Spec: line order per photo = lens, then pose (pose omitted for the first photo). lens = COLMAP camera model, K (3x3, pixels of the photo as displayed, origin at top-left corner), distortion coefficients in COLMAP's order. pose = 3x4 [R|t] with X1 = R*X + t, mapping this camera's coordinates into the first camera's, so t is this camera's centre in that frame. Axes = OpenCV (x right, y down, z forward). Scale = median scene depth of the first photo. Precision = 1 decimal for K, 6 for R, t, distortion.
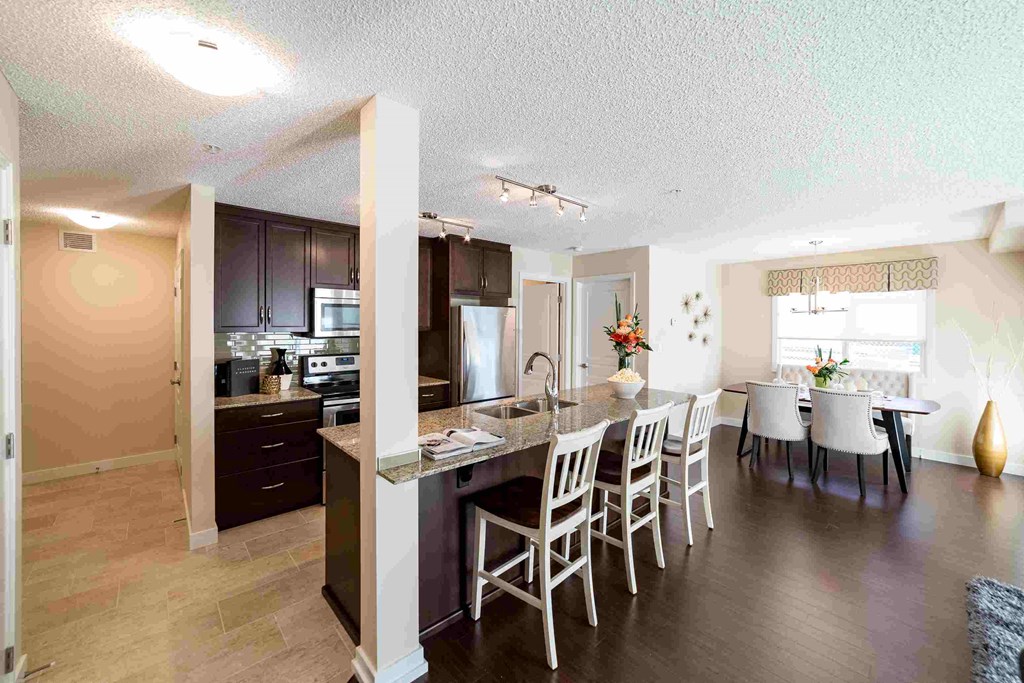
lens RADIAL K [[402.9, 0, 515.2], [0, 402.9, 328.3], [0, 0, 1]] dist [-0.018352, 0.005396]
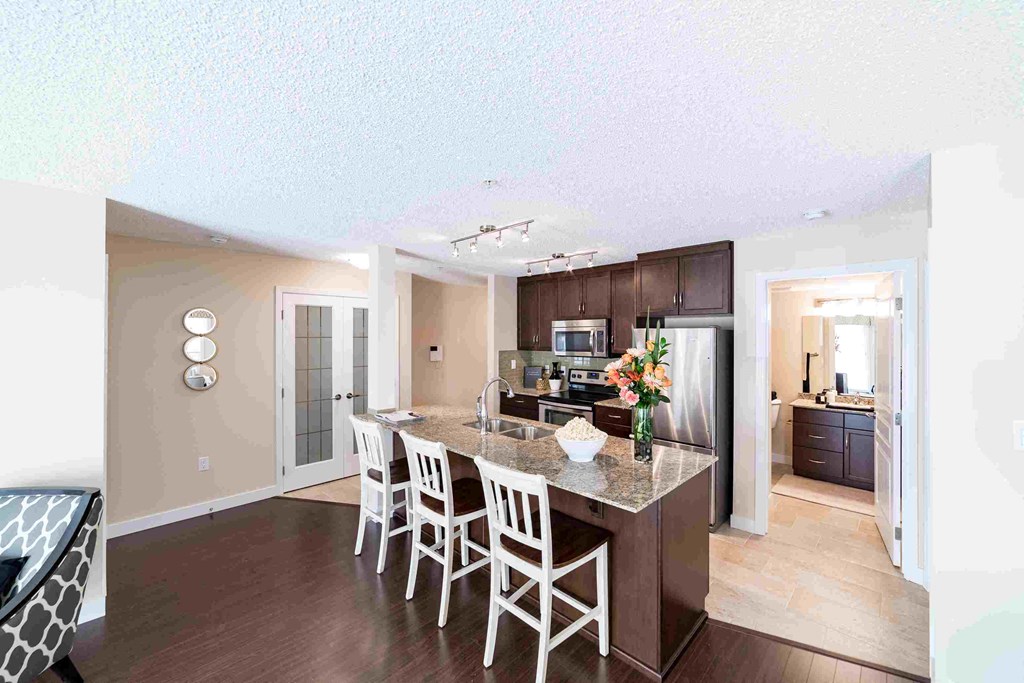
lens RADIAL K [[398.7, 0, 523.3], [0, 398.7, 337.3], [0, 0, 1]] dist [-0.017800, 0.005561]
pose [[0.063535, -0.003325, -0.997974, 0.879551], [-0.011296, 0.999928, -0.004051, -0.034010], [0.997916, 0.011531, 0.063493, 0.776158]]
